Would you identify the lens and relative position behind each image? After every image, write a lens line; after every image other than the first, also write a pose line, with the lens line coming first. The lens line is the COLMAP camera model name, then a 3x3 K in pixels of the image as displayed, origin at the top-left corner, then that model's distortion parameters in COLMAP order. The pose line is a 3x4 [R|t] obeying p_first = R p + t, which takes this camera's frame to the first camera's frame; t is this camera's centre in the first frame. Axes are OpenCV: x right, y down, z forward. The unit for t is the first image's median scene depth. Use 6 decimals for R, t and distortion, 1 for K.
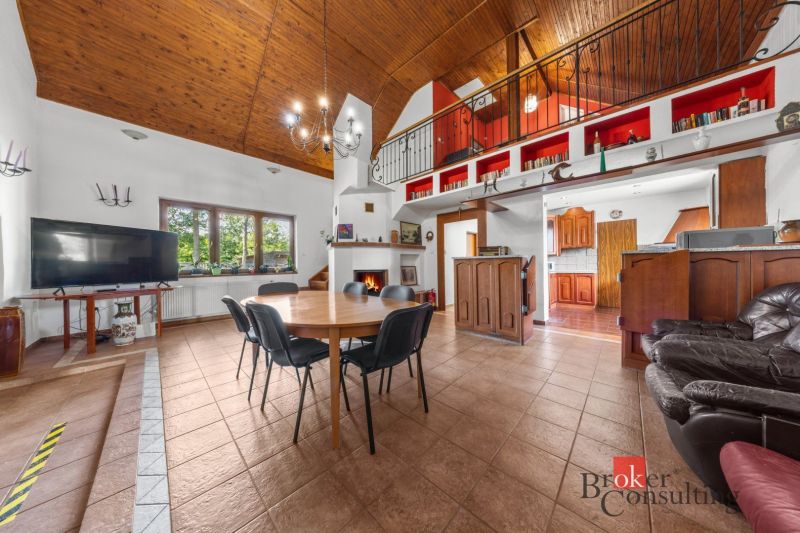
lens RADIAL K [[237.1, 0, 399.4], [0, 237.1, 266.8], [0, 0, 1]] dist [0.006141, -0.000048]
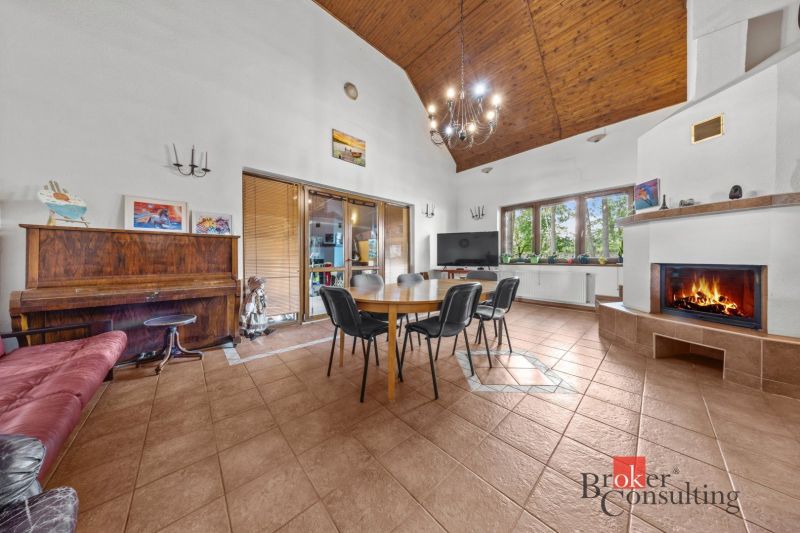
lens RADIAL K [[237.1, 0, 396.2], [0, 237.1, 259.1], [0, 0, 1]] dist [0.006141, -0.000048]
pose [[-0.074571, 0.015234, -0.997099, 0.714759], [-0.002416, 0.999878, 0.015457, -0.004118], [0.997213, 0.003561, -0.074525, 0.797484]]
